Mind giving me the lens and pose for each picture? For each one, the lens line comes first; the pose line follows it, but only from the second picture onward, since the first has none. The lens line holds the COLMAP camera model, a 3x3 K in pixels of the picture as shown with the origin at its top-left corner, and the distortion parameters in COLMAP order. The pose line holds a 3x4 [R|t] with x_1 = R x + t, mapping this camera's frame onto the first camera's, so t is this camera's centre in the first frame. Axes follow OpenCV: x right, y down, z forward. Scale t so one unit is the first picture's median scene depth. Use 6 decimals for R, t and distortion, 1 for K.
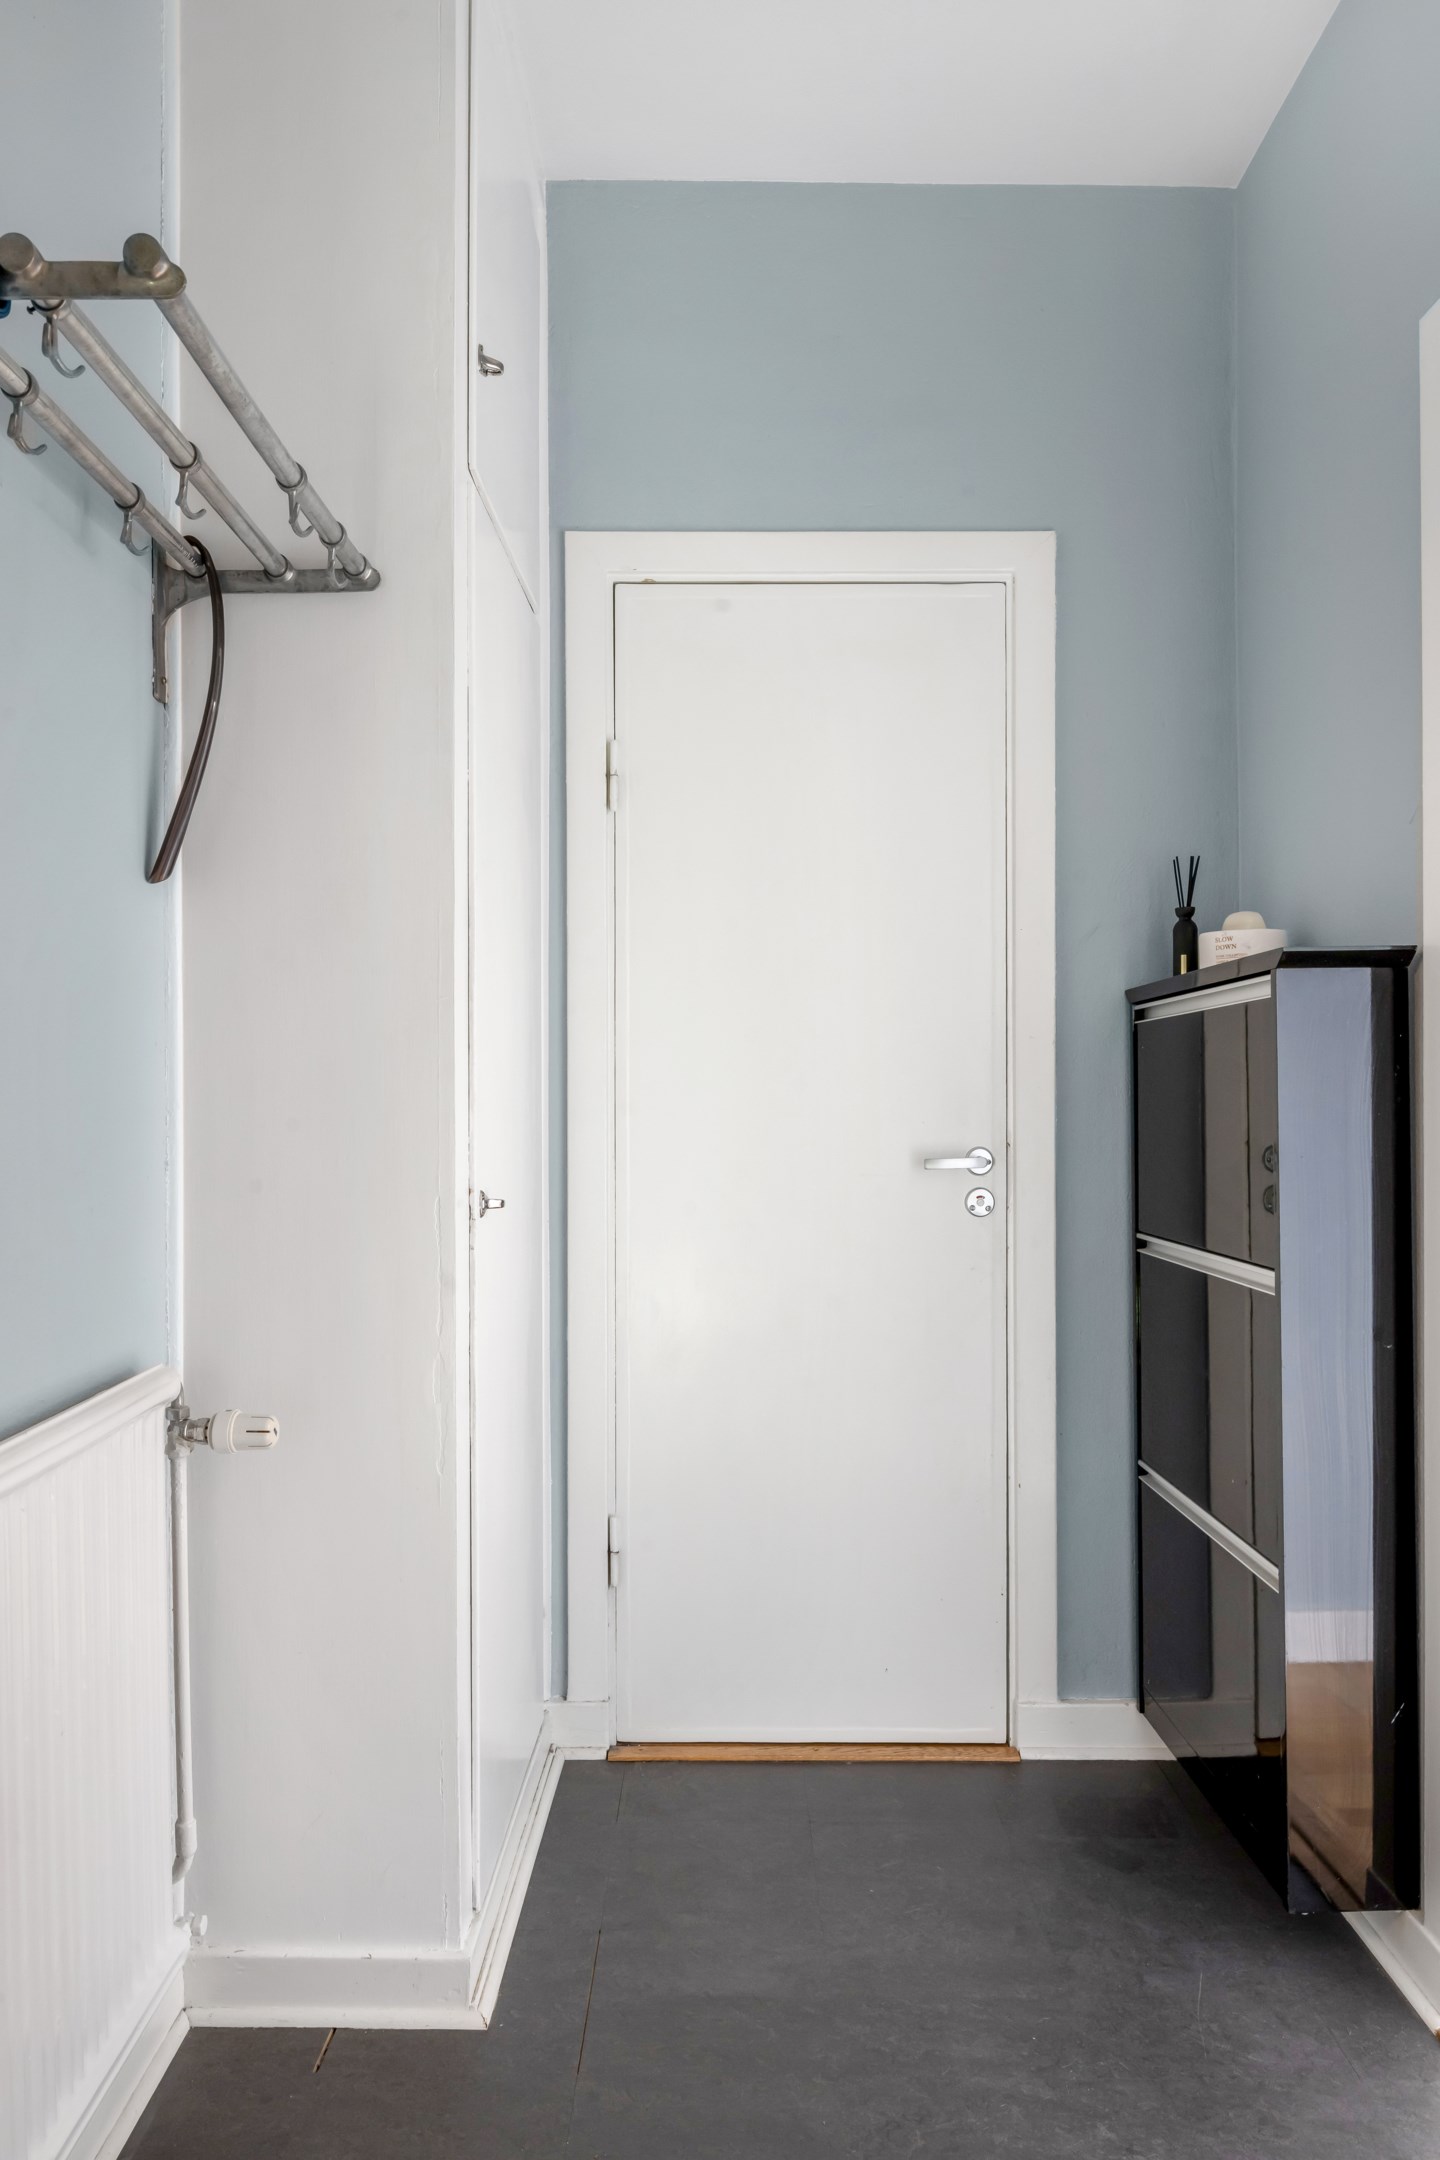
lens RADIAL K [[1599.3, 0, 718.4], [0, 1599.3, 1086.9], [0, 0, 1]] dist [0.008577, -0.005419]
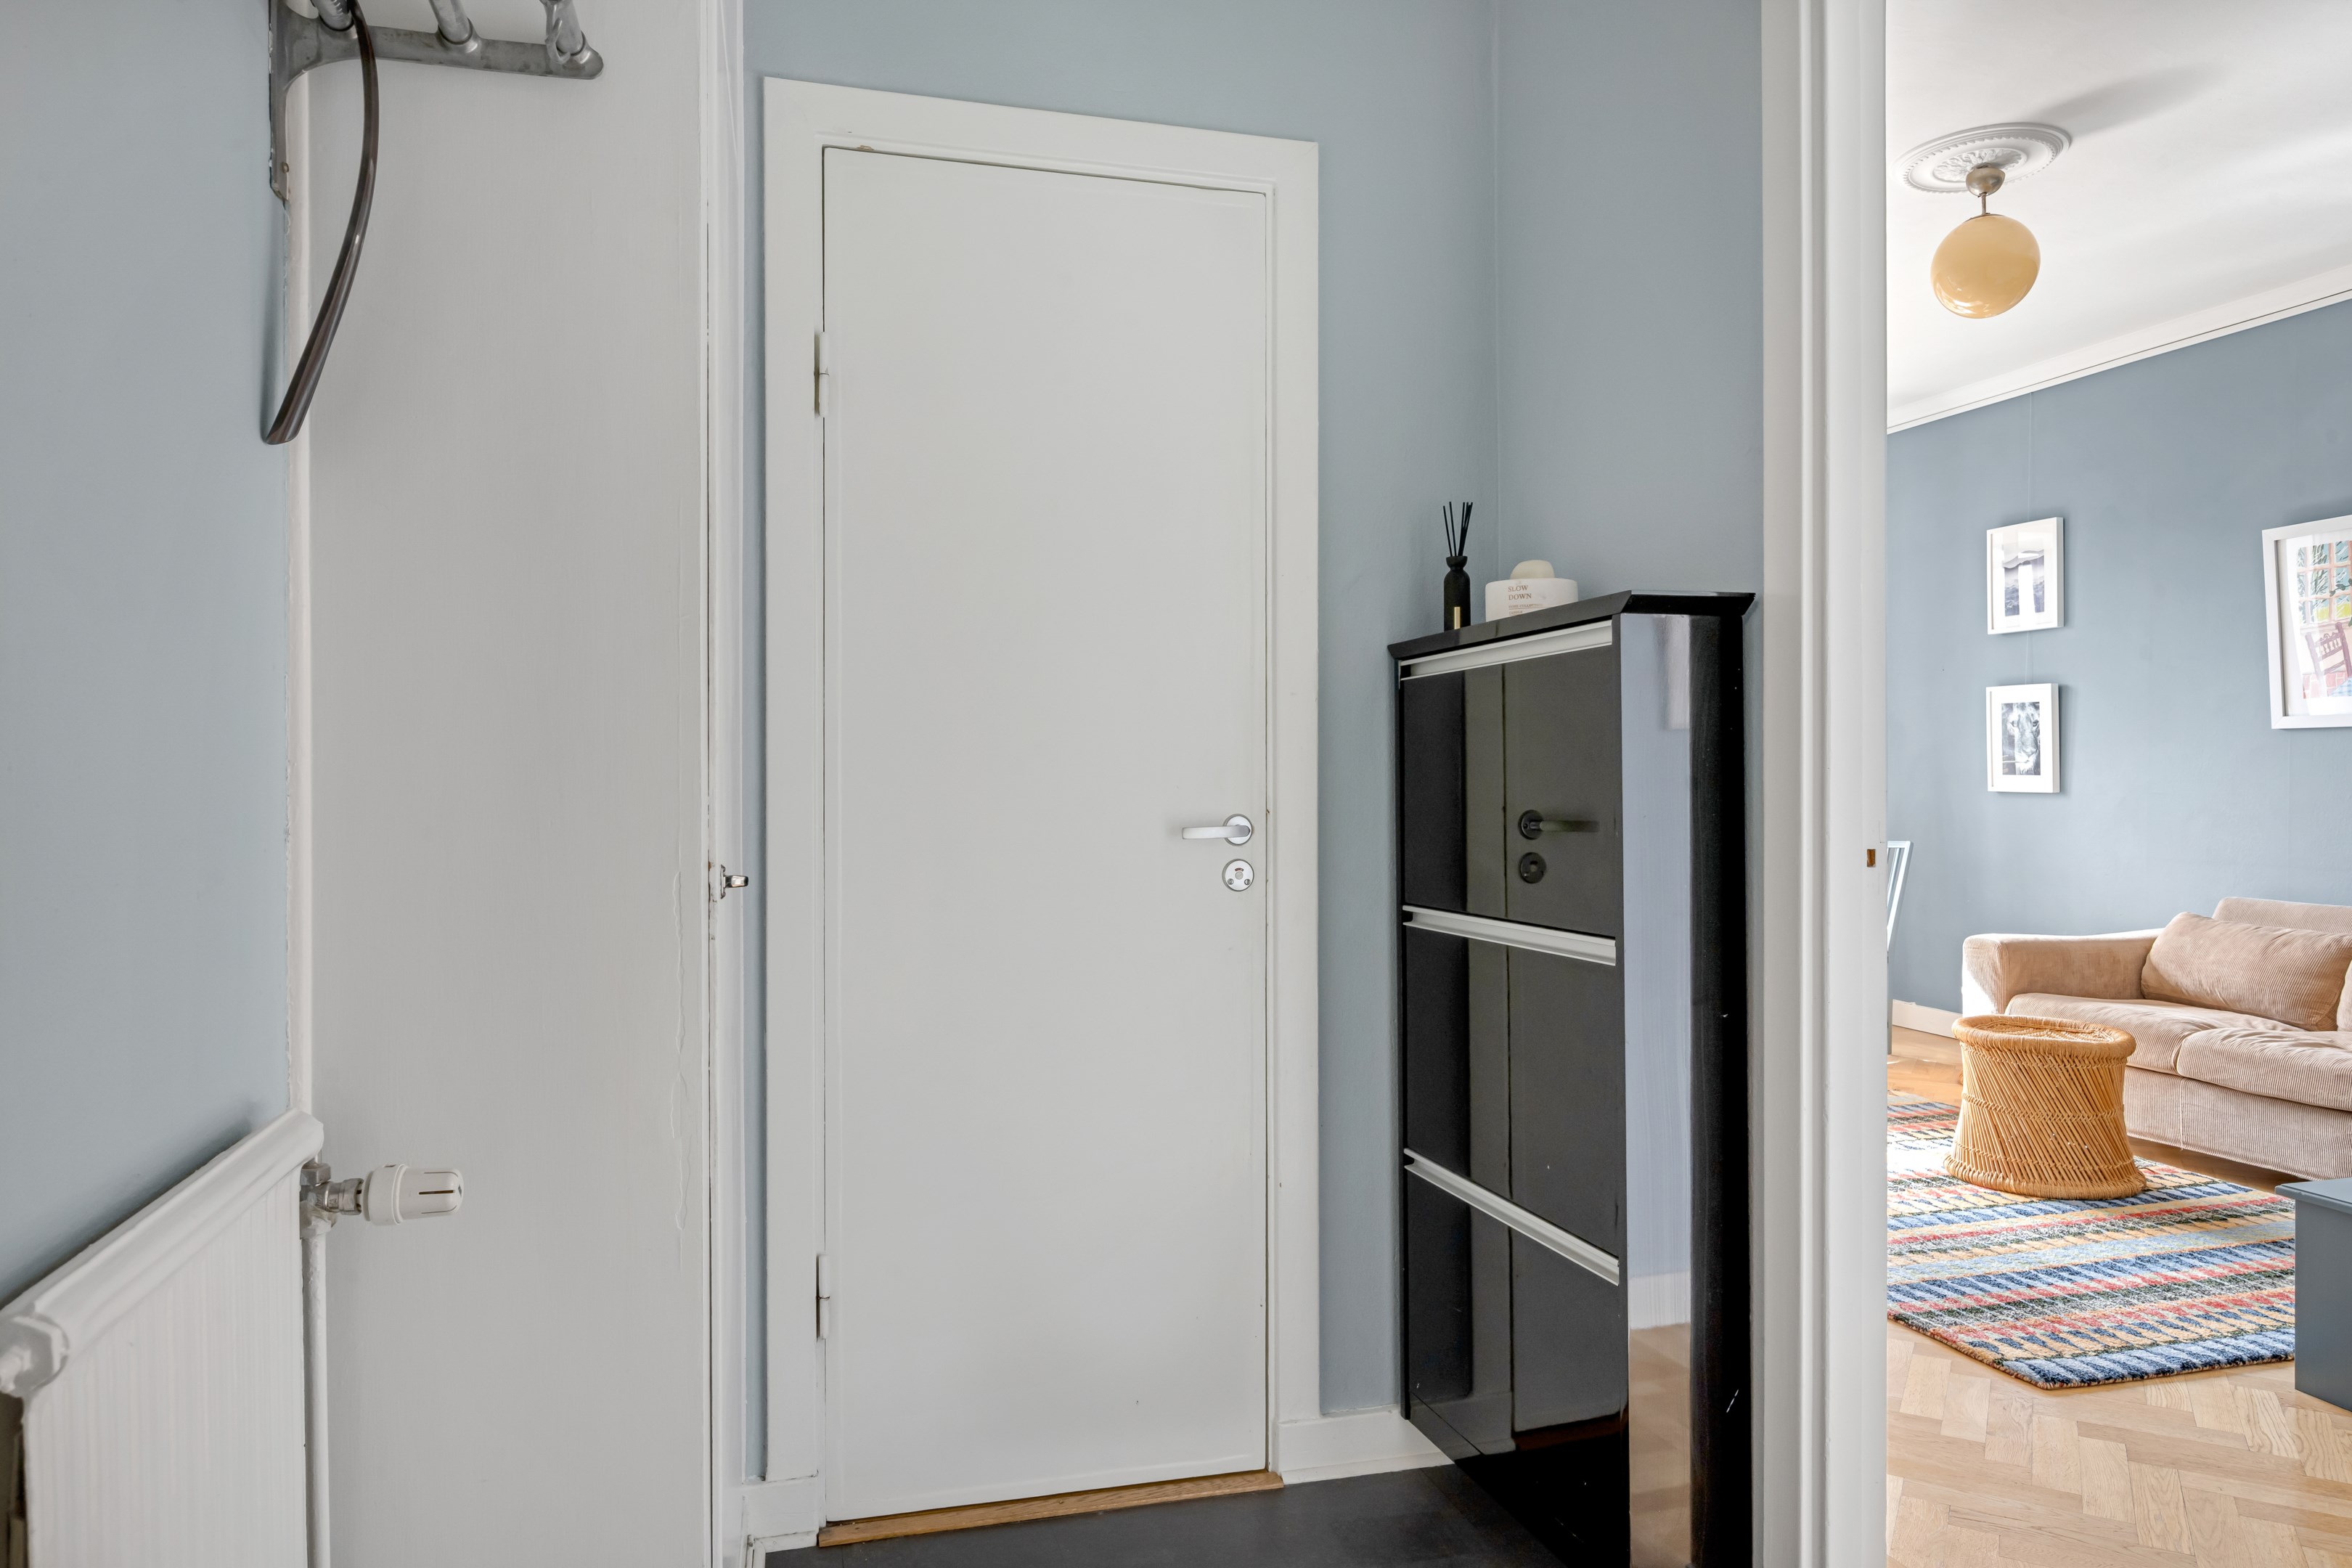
lens RADIAL K [[1587.6, 0, 1175.7], [0, 1587.6, 779.7], [0, 0, 1]] dist [0.007619, -0.002698]
pose [[0.960316, 0.001410, 0.278912, -0.123610], [-0.001879, 0.999997, 0.001414, 0.017293], [-0.278909, -0.001882, 0.960316, 0.149455]]
